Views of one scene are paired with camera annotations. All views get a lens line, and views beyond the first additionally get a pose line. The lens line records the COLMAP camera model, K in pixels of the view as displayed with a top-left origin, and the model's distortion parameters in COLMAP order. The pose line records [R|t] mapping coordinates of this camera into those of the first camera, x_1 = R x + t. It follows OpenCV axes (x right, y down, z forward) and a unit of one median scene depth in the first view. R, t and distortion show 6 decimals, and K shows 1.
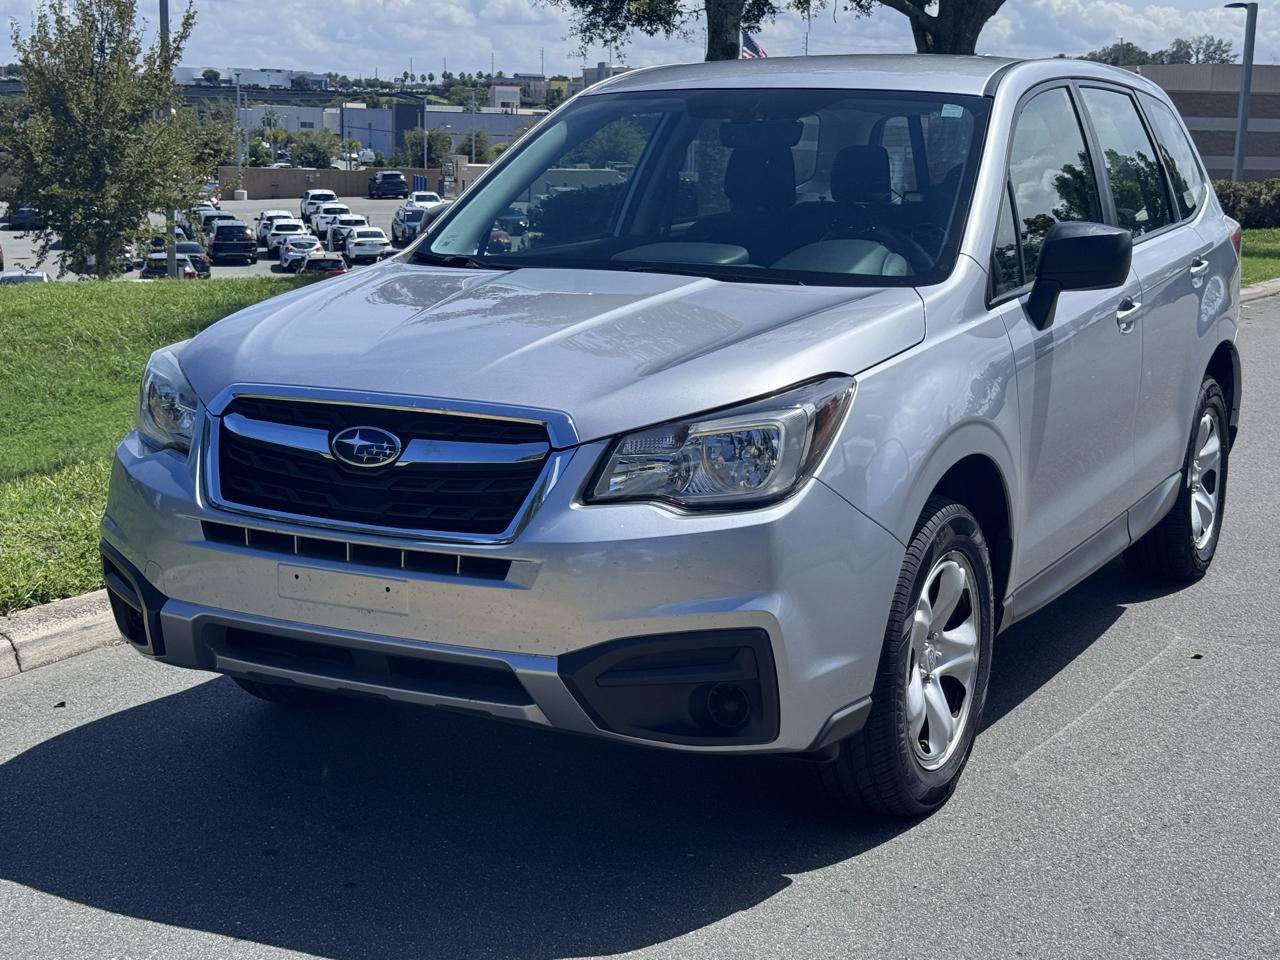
lens RADIAL K [[1764.3, 0, 641.9], [0, 1764.3, 478.9], [0, 0, 1]] dist [0.168027, -0.330340]
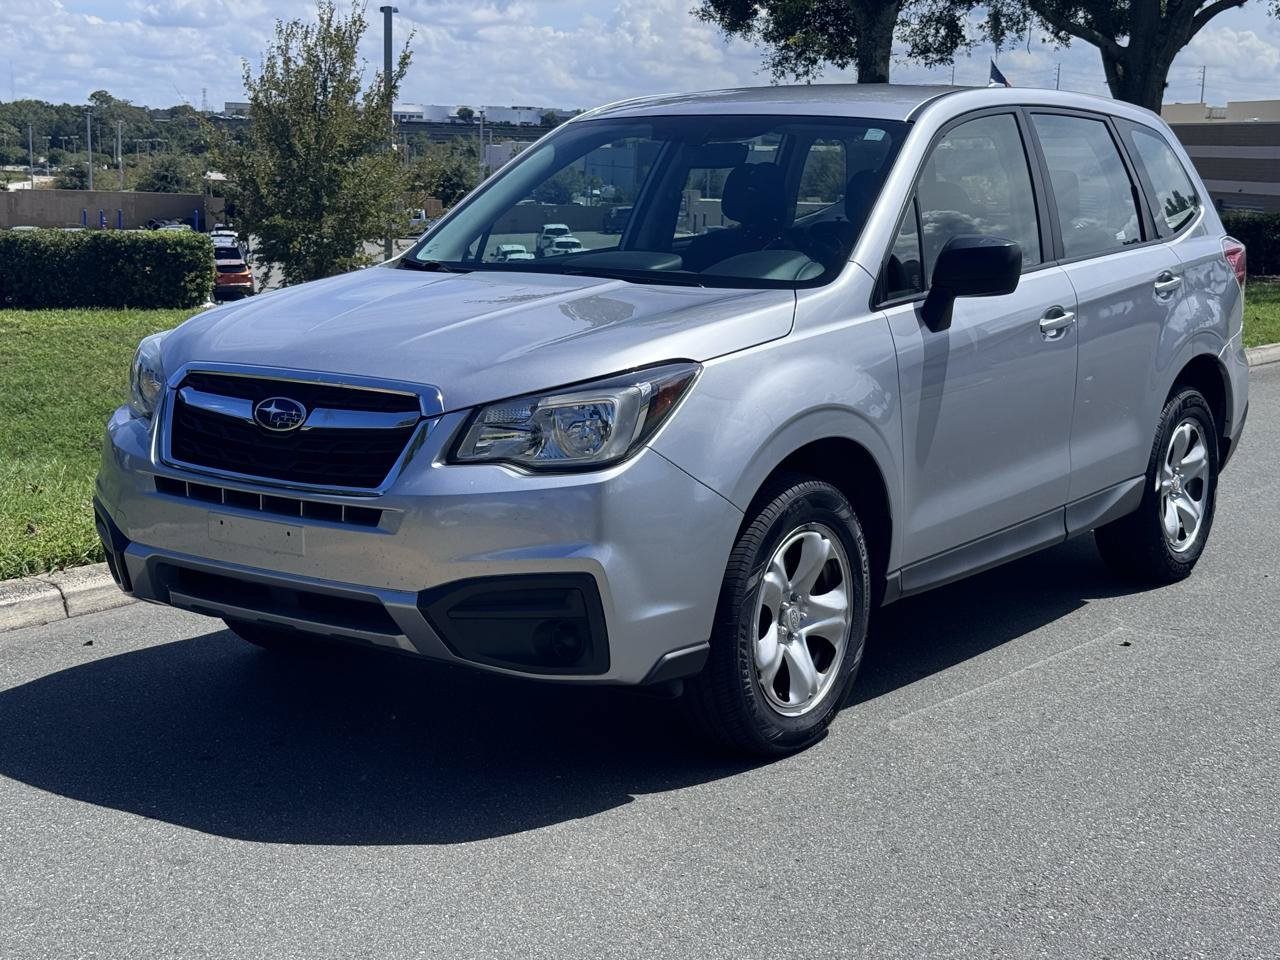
lens RADIAL K [[1764.3, 0, 641.9], [0, 1764.3, 478.9], [0, 0, 1]] dist [0.168027, -0.330340]
pose [[0.991165, 0.023229, -0.130583, 0.207991], [-0.025629, 0.999532, -0.016726, 0.033618], [0.130133, 0.019925, 0.991296, -0.124395]]
